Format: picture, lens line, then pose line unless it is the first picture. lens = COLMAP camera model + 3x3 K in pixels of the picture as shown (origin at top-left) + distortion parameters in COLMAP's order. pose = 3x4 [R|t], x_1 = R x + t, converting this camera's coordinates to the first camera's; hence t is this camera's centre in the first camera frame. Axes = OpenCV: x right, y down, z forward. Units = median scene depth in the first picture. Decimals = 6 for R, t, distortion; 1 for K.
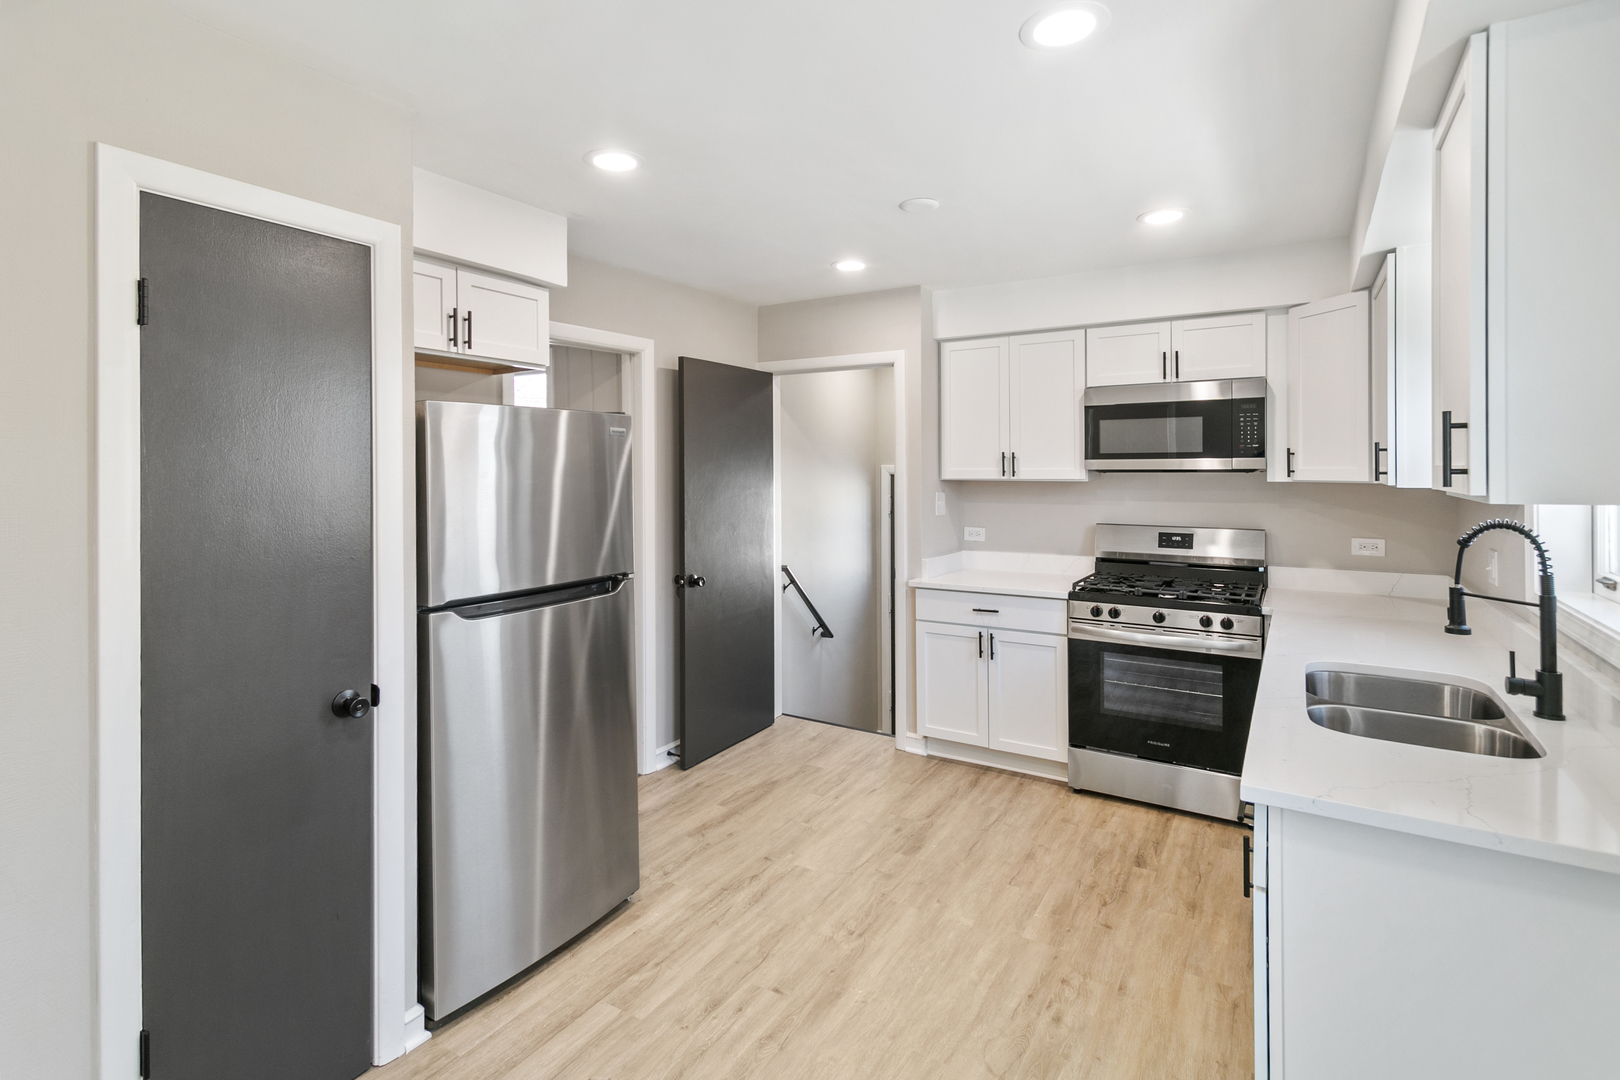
lens RADIAL K [[793.5, 0, 820.9], [0, 793.5, 454.8], [0, 0, 1]] dist [0.028546, -0.000117]
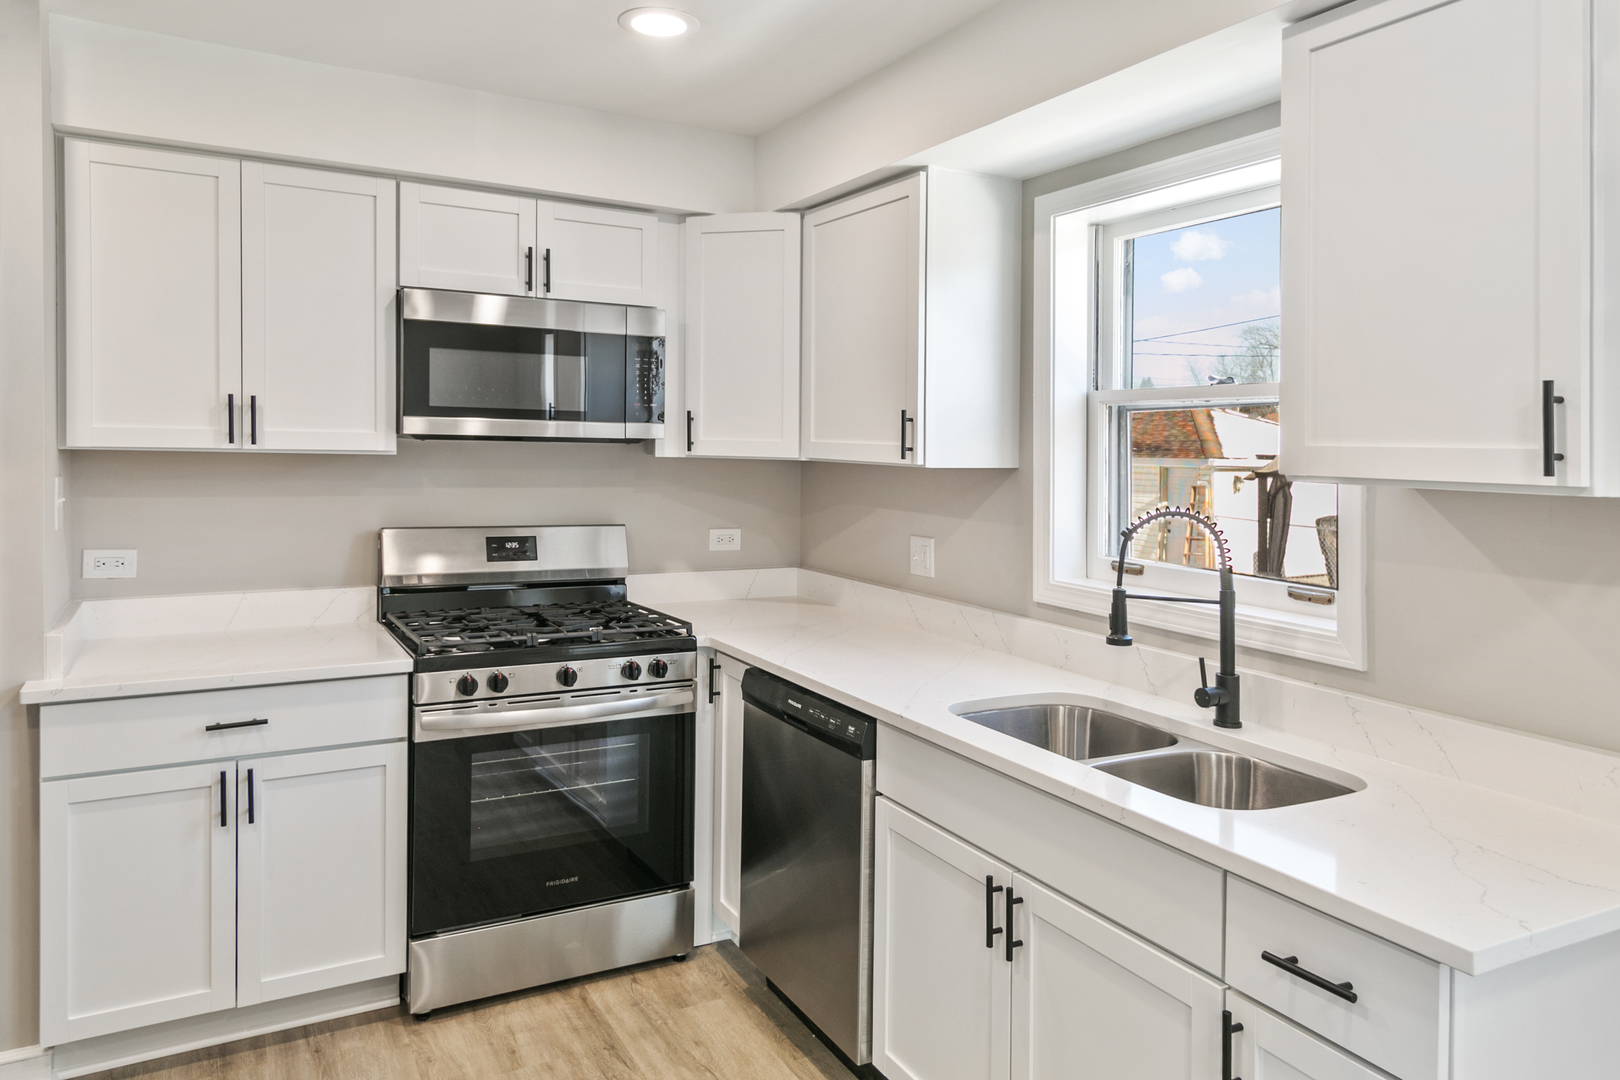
lens RADIAL K [[1076.3, 0, 806.7], [0, 1076.3, 453.4], [0, 0, 1]] dist [0.044599, -0.032897]
pose [[0.513692, 0.006204, 0.857952, -0.188404], [-0.038574, 0.999130, 0.015871, 0.010257], [-0.857107, -0.041247, 0.513484, 0.398182]]
